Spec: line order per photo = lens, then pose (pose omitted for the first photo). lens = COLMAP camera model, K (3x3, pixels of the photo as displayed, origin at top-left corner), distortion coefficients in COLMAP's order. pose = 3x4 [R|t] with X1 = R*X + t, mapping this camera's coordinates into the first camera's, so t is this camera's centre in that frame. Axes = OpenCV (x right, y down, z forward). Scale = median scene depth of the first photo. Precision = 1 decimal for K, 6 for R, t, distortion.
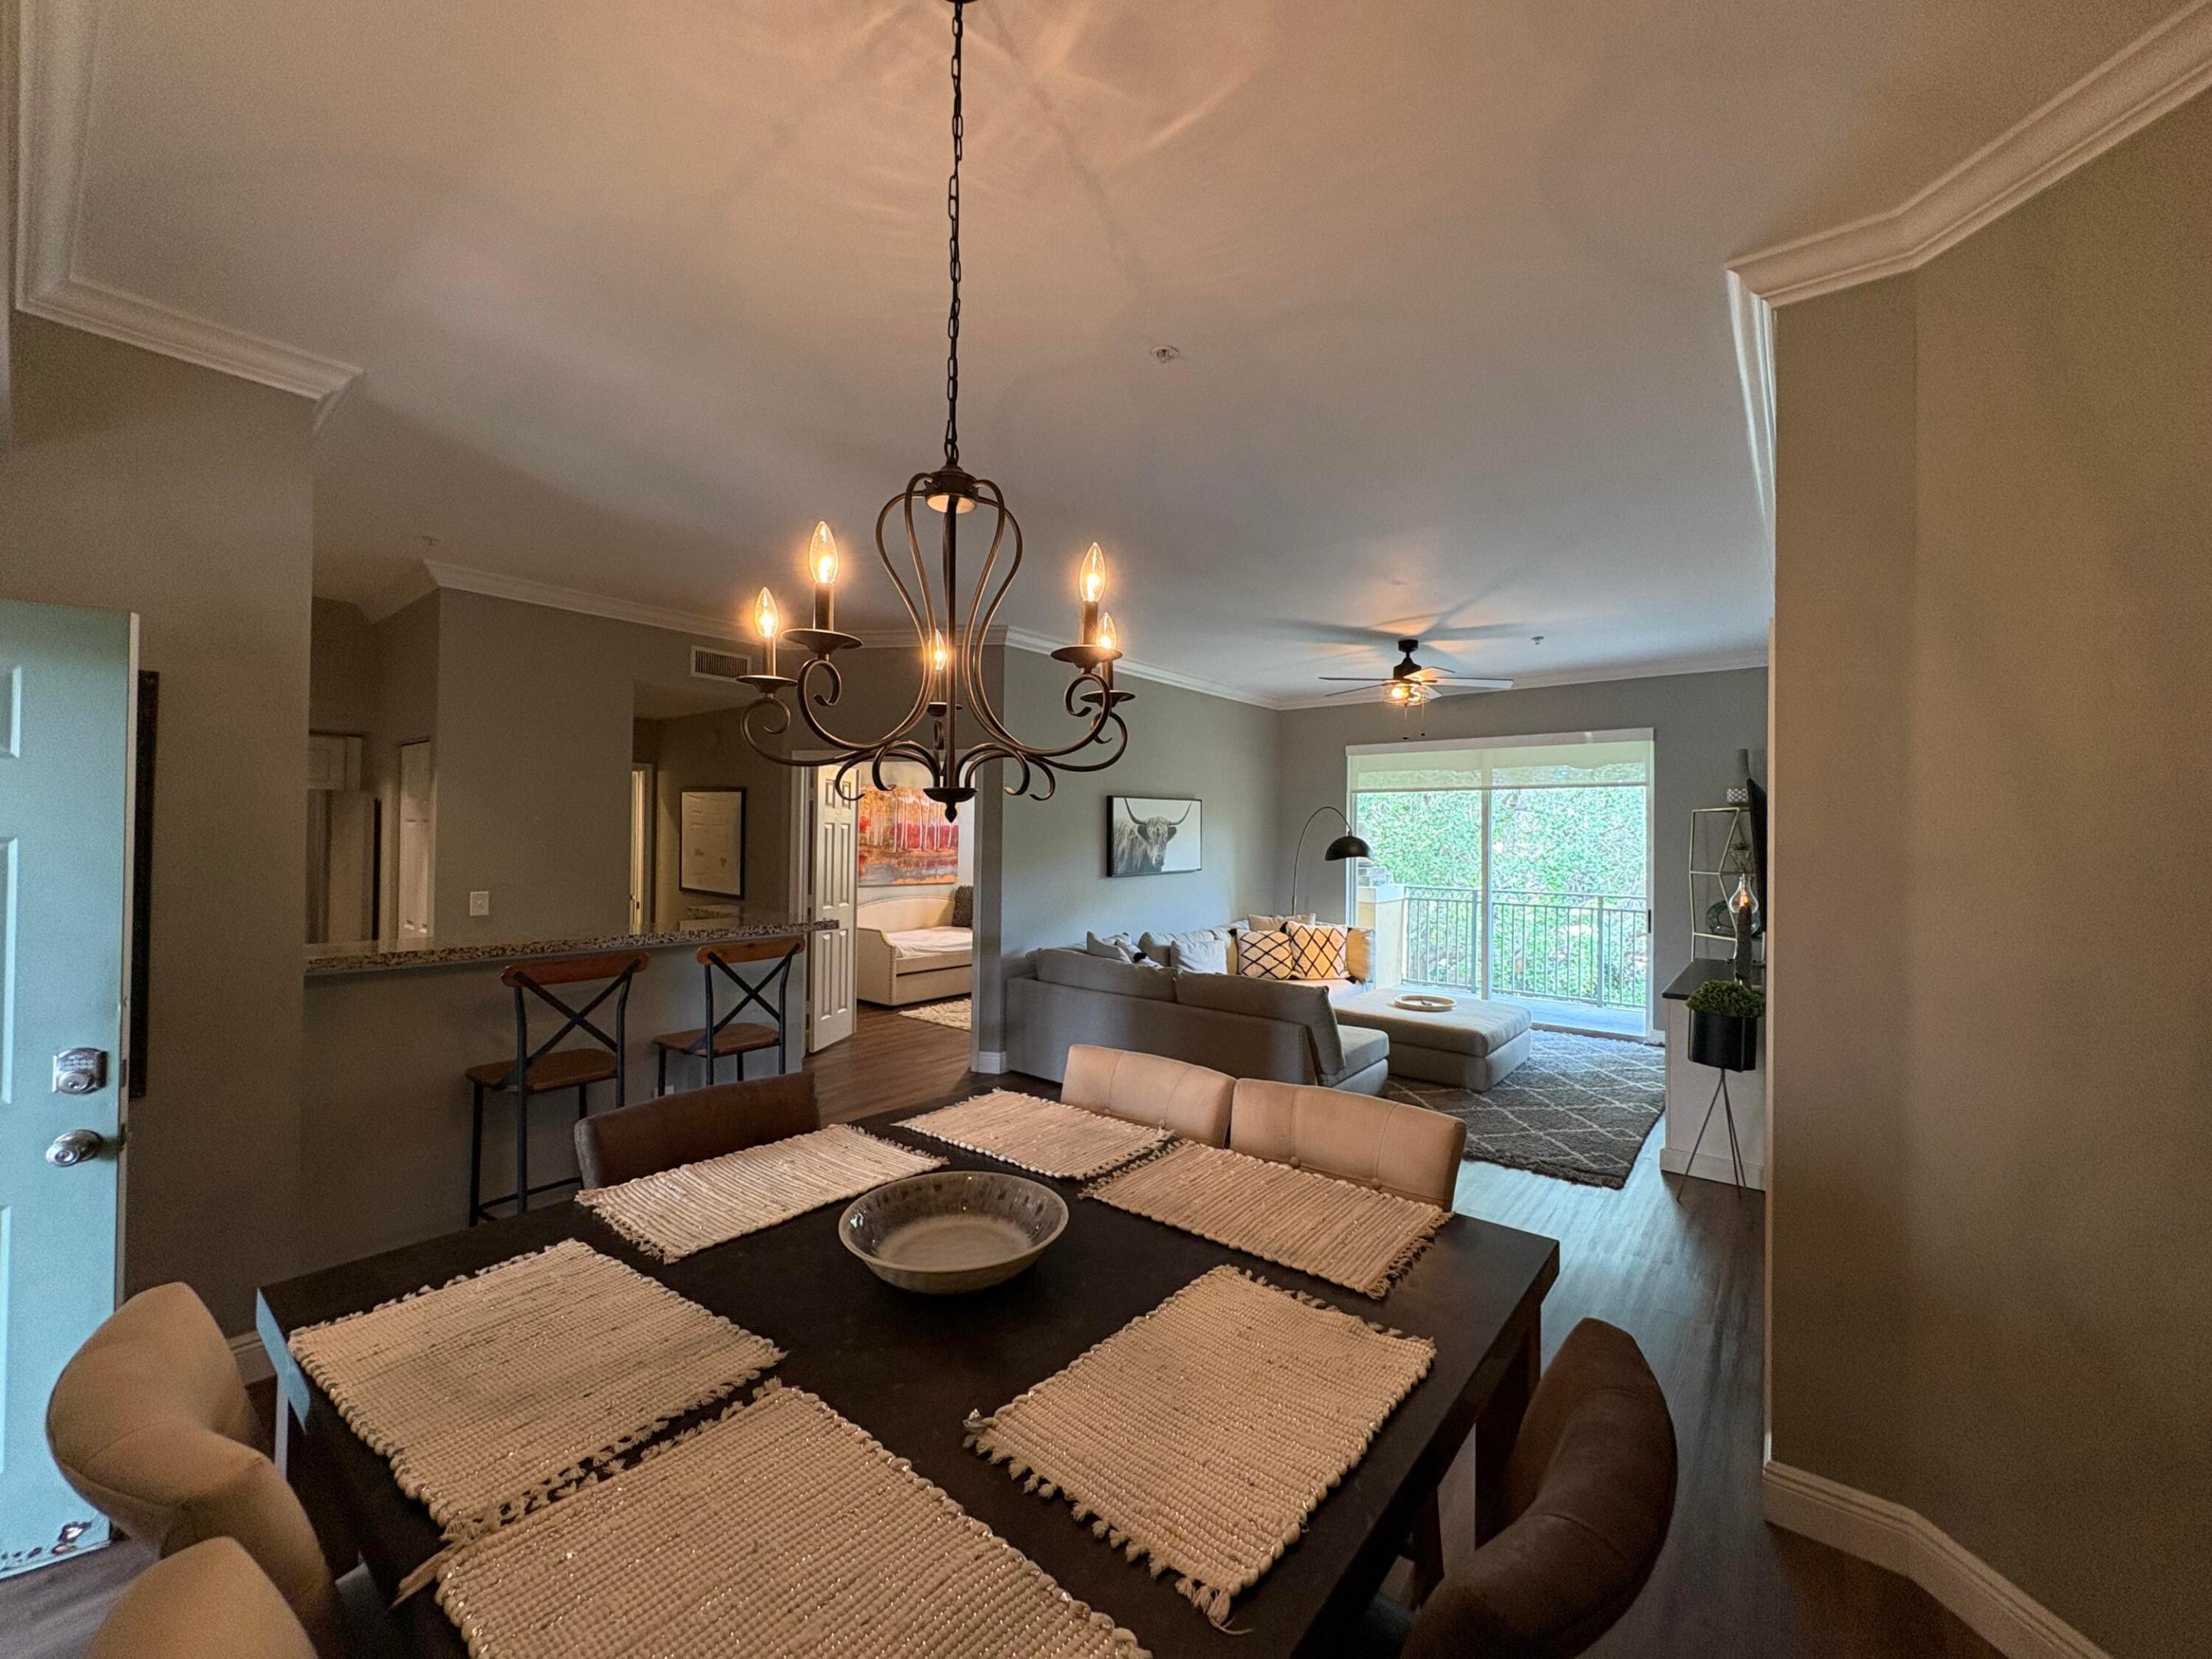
lens RADIAL K [[875.4, 0, 1104.7], [0, 875.4, 827.1], [0, 0, 1]] dist [-0.000928, 0.000315]
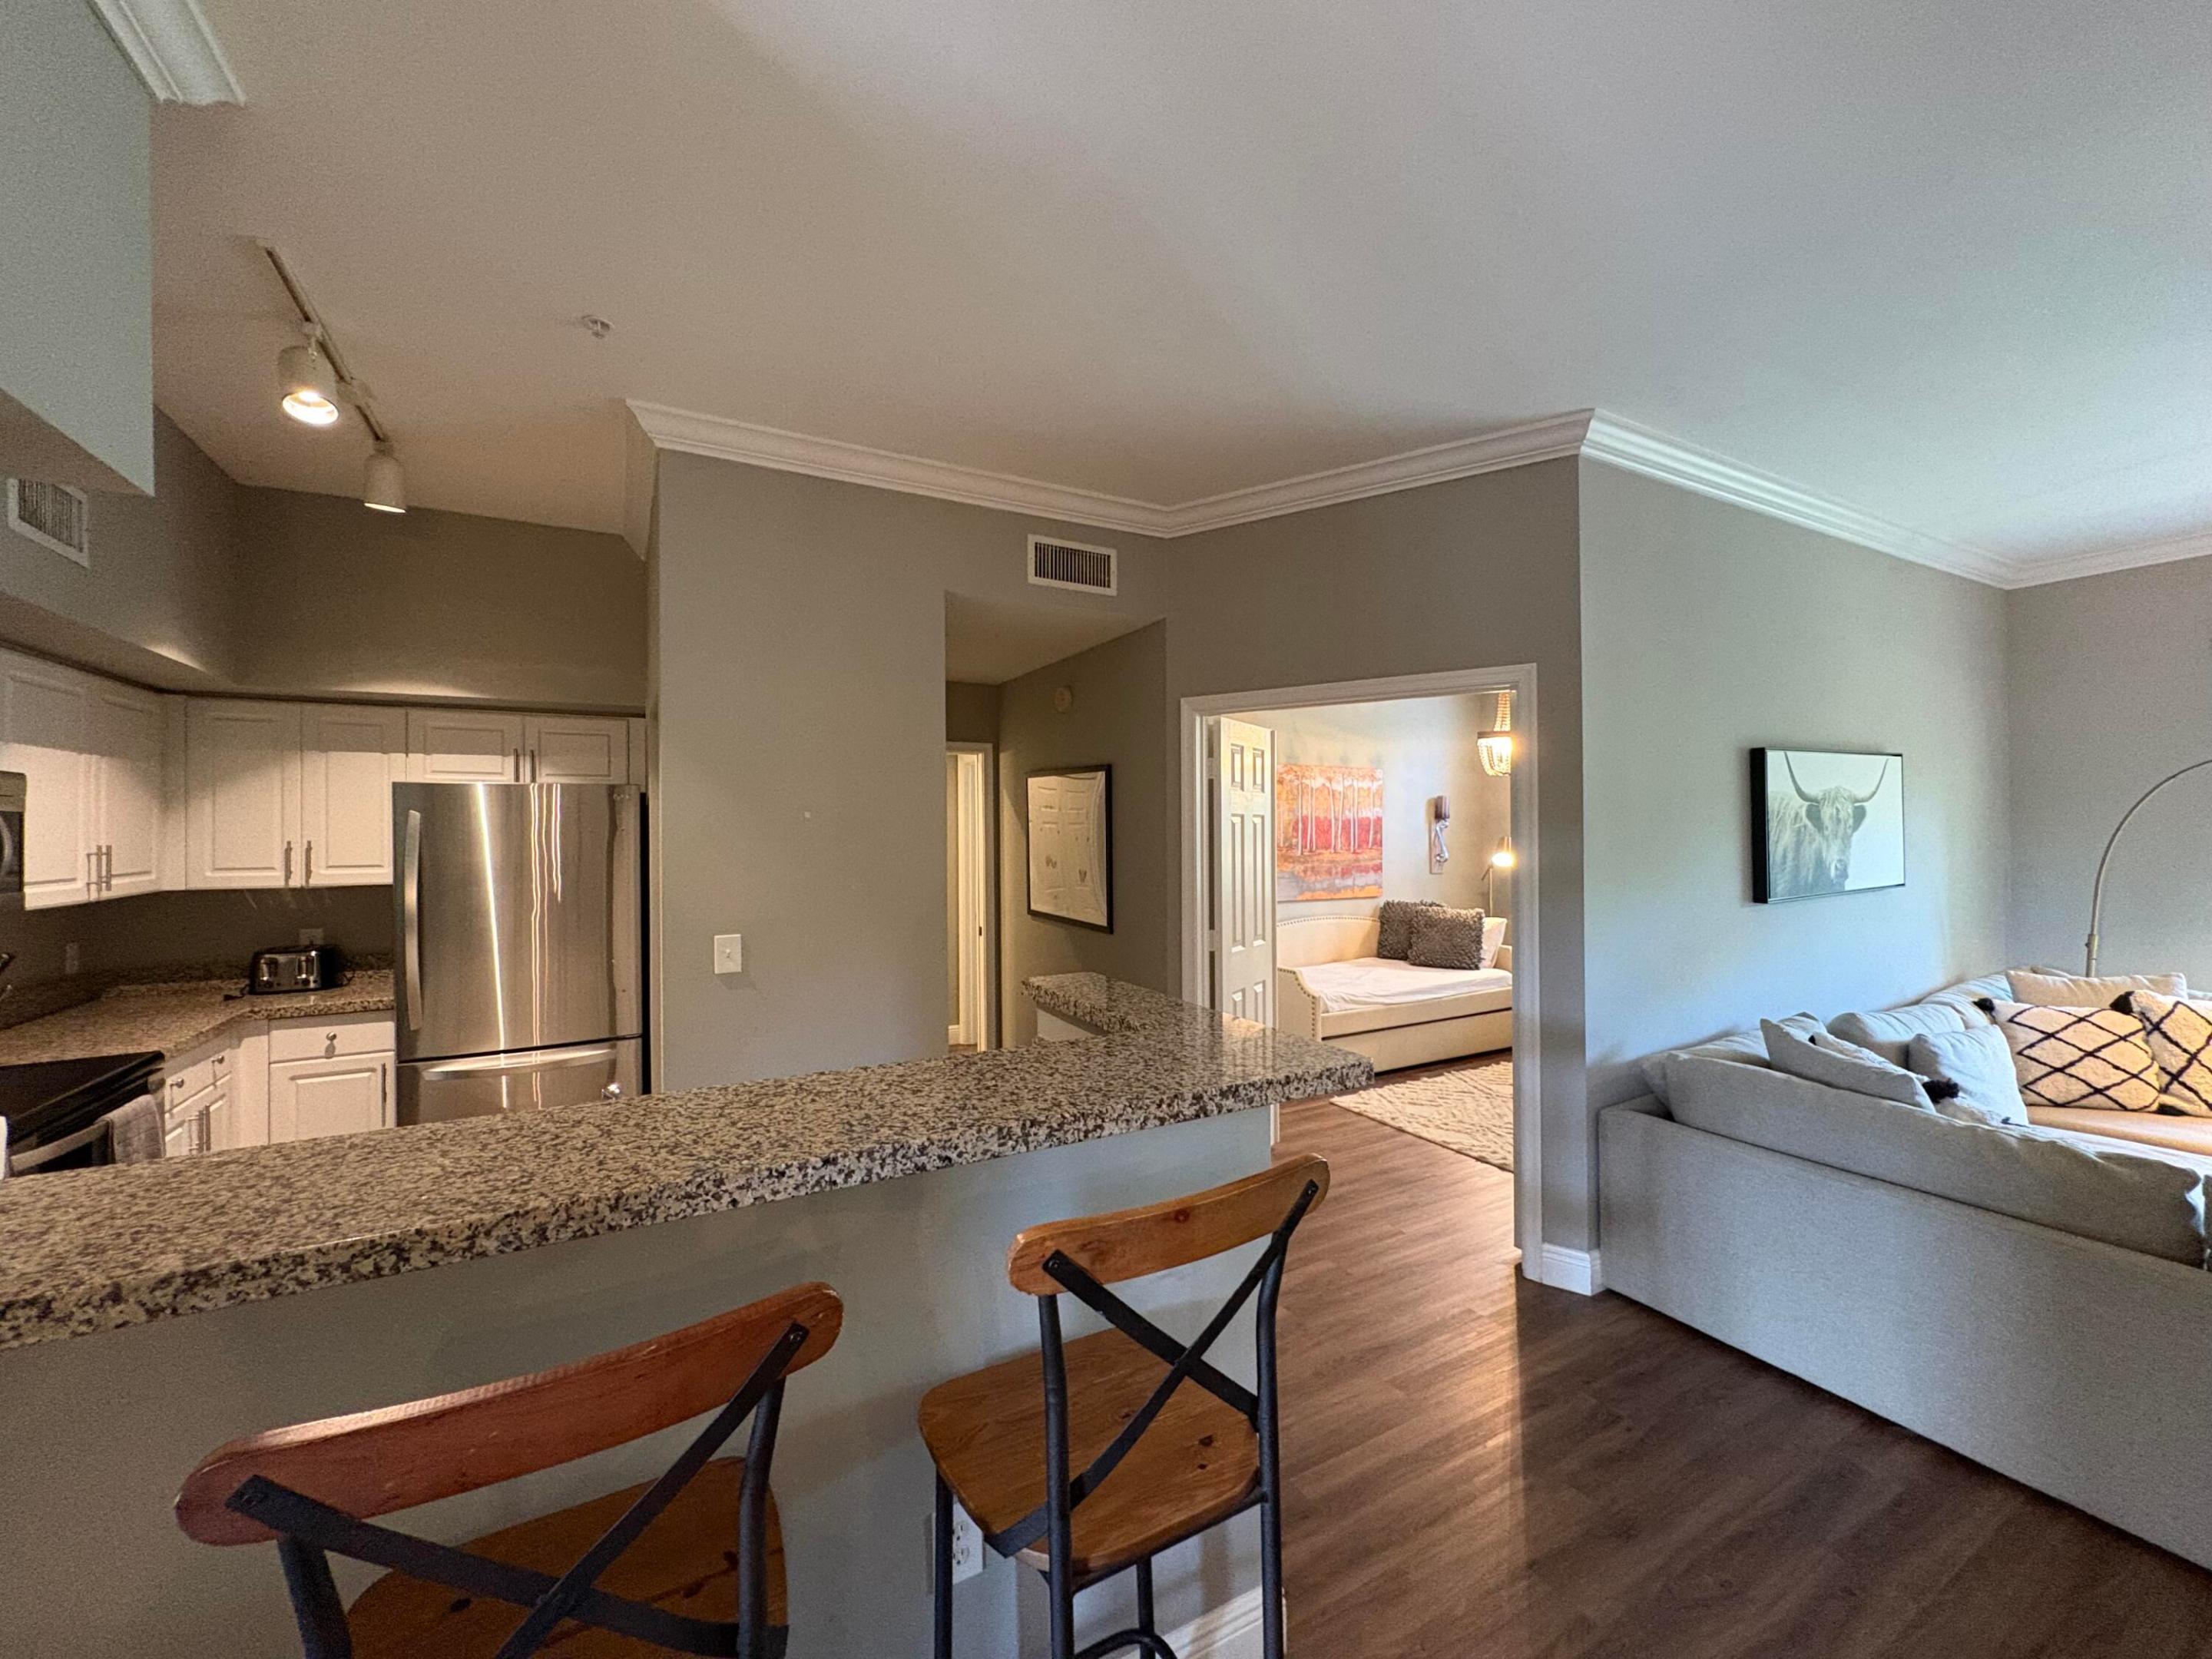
lens RADIAL K [[875.4, 0, 1104.7], [0, 875.4, 827.1], [0, 0, 1]] dist [-0.000928, 0.000315]
pose [[0.927185, -0.021746, -0.373972, -0.159845], [0.023370, 0.999727, -0.000193, 0.002287], [0.373875, -0.008560, 0.927440, 0.364854]]
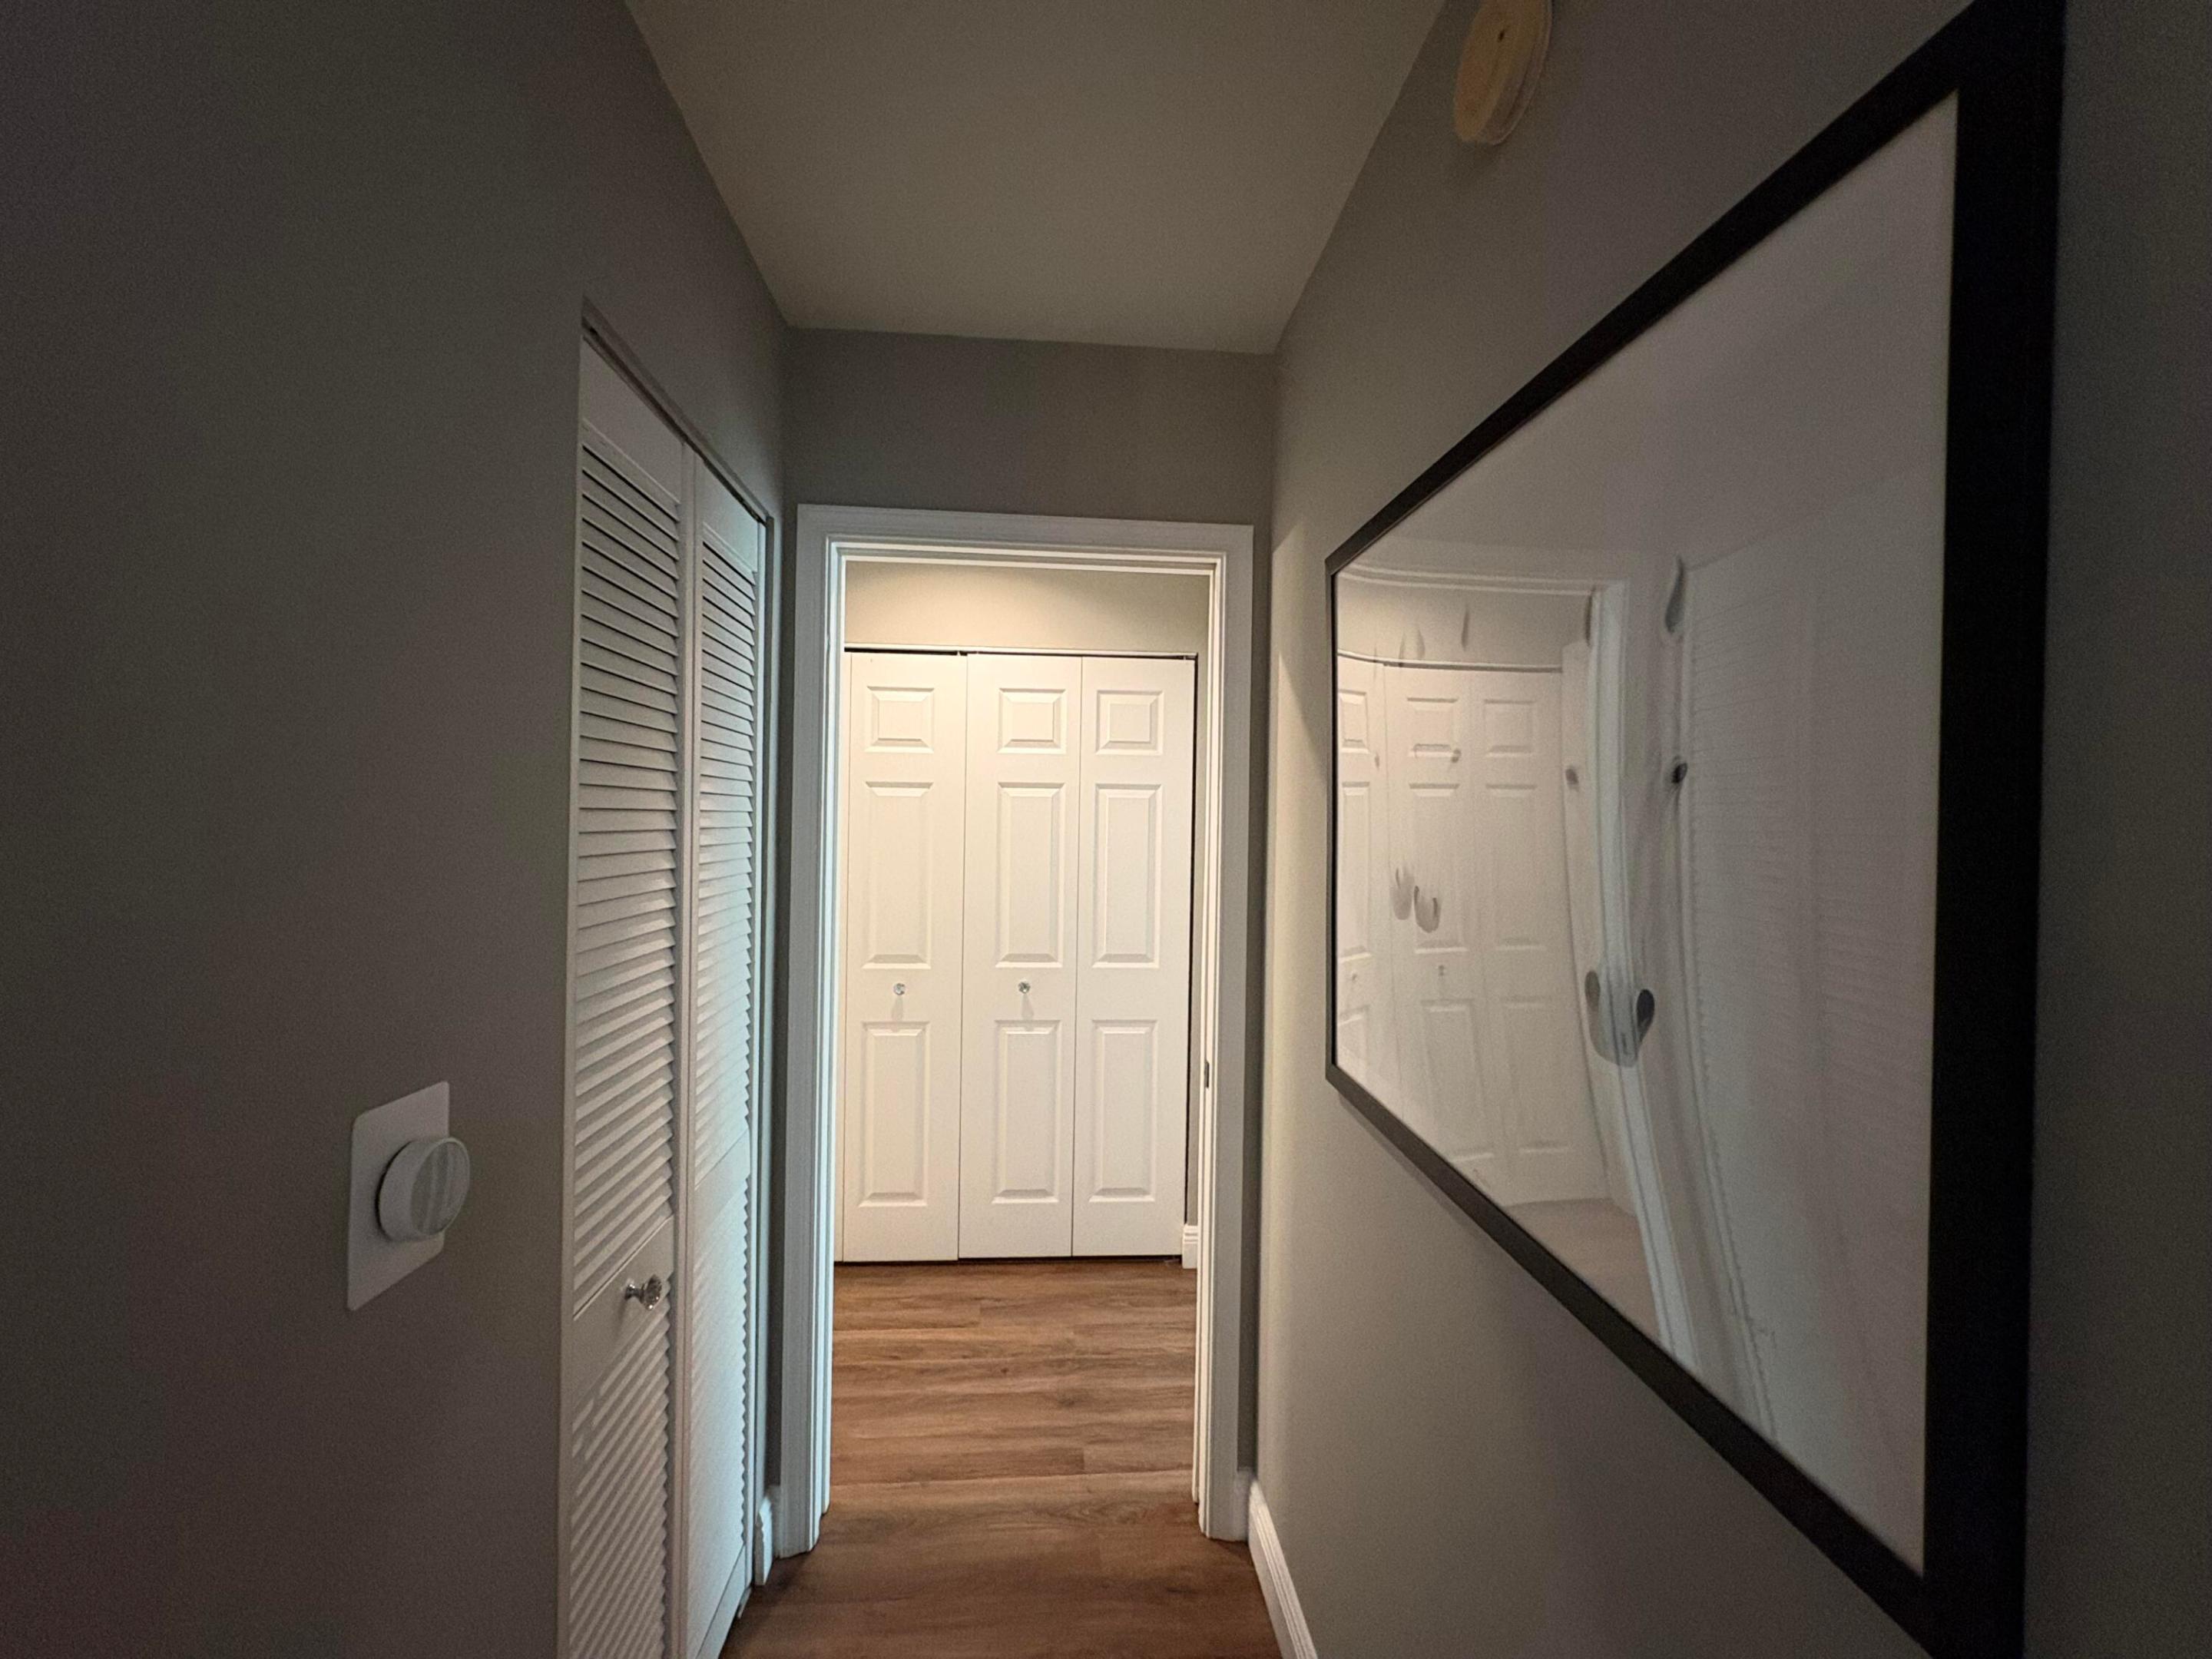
lens RADIAL K [[875.4, 0, 1104.7], [0, 875.4, 827.1], [0, 0, 1]] dist [-0.000928, 0.000315]
pose [[0.682468, 0.003232, -0.730908, -0.391012], [-0.000620, 0.999992, 0.003843, 0.014683], [0.730915, -0.002170, 0.682465, 0.861499]]
